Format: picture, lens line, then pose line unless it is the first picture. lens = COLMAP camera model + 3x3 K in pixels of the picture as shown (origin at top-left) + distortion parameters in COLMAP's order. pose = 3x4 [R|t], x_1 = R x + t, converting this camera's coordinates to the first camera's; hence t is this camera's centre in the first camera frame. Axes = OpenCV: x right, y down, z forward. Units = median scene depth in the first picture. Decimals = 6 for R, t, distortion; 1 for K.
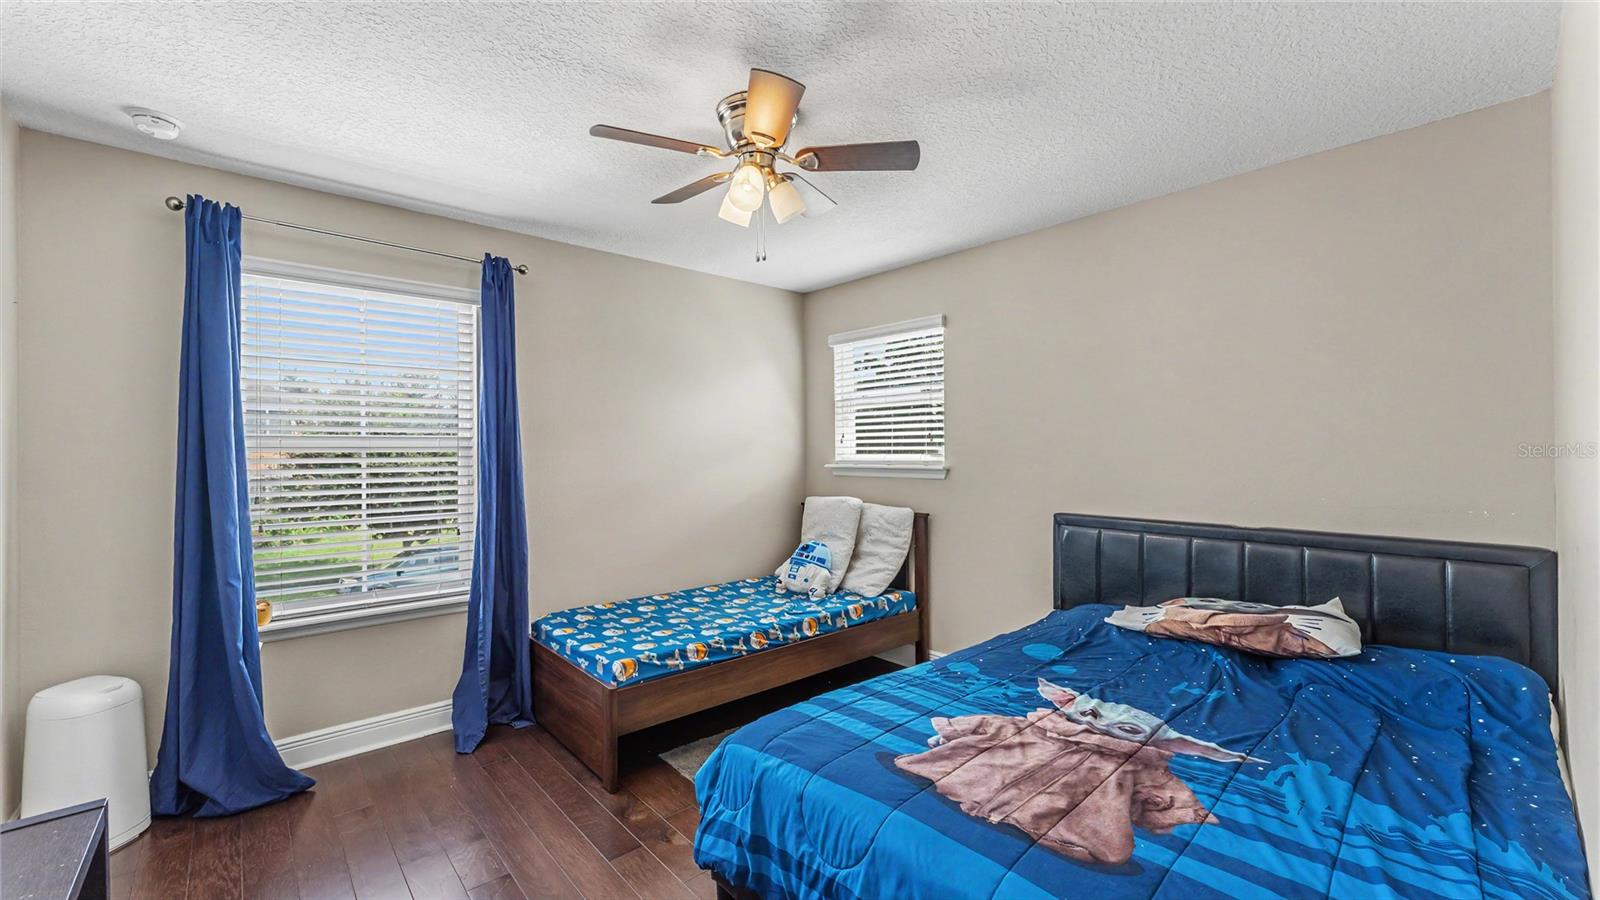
lens RADIAL K [[641.9, 0, 802.7], [0, 641.9, 447.2], [0, 0, 1]] dist [0.000530, -0.000019]
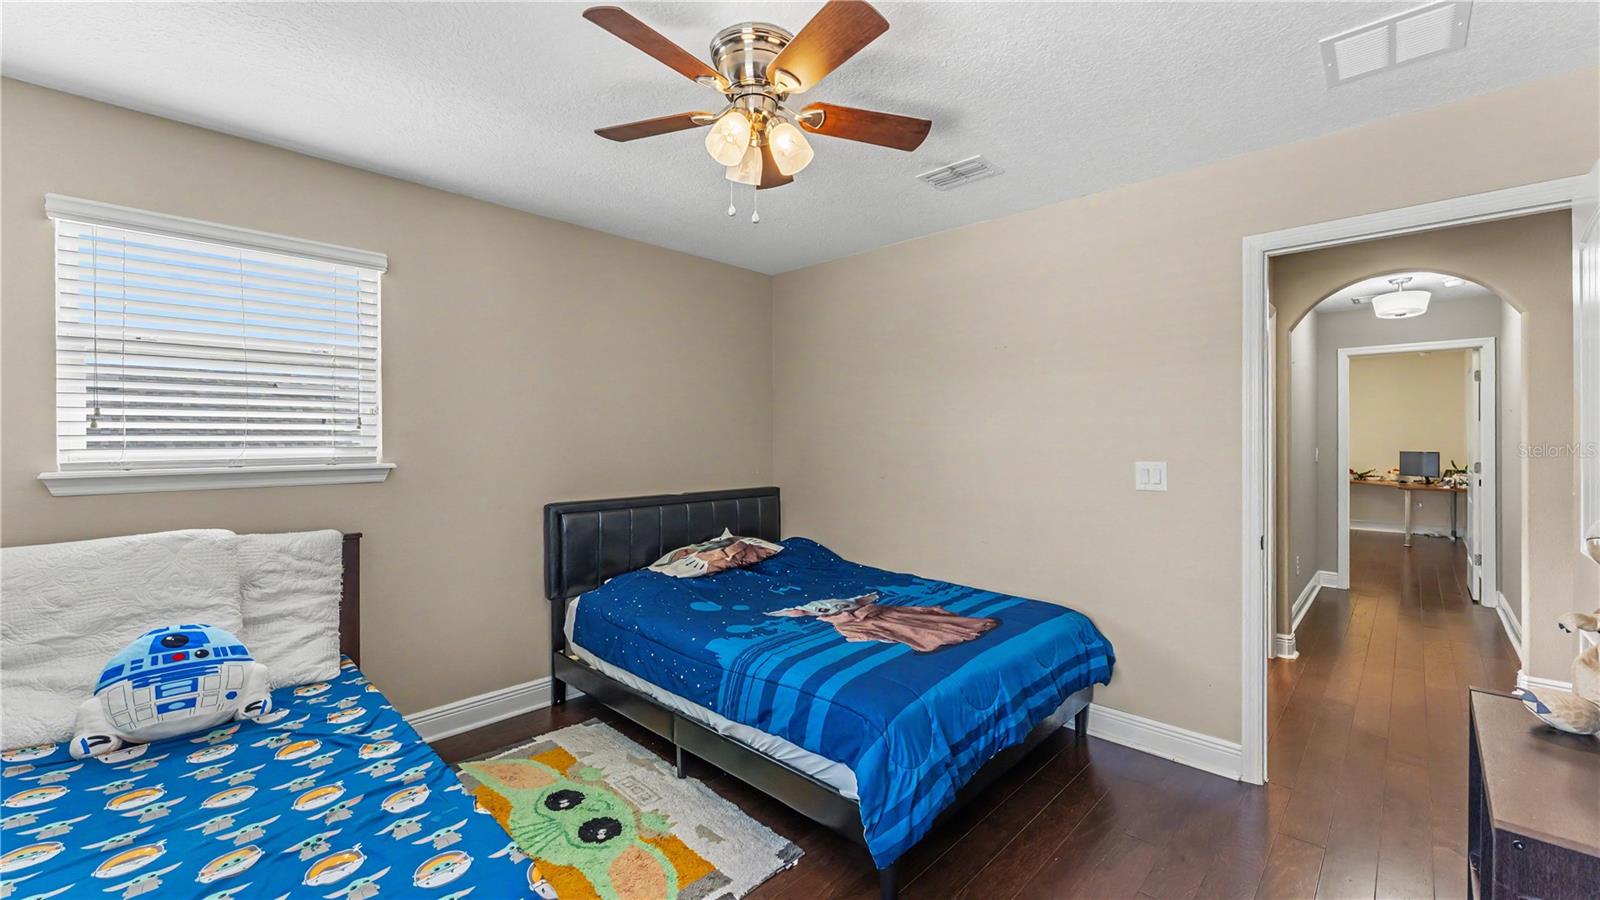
lens RADIAL K [[641.9, 0, 802.7], [0, 641.9, 447.2], [0, 0, 1]] dist [0.000530, -0.000019]
pose [[-0.087932, -0.007984, 0.996094, -0.948285], [-0.002033, 0.999967, 0.007835, 0.007430], [-0.996124, -0.001336, -0.087945, 1.030683]]
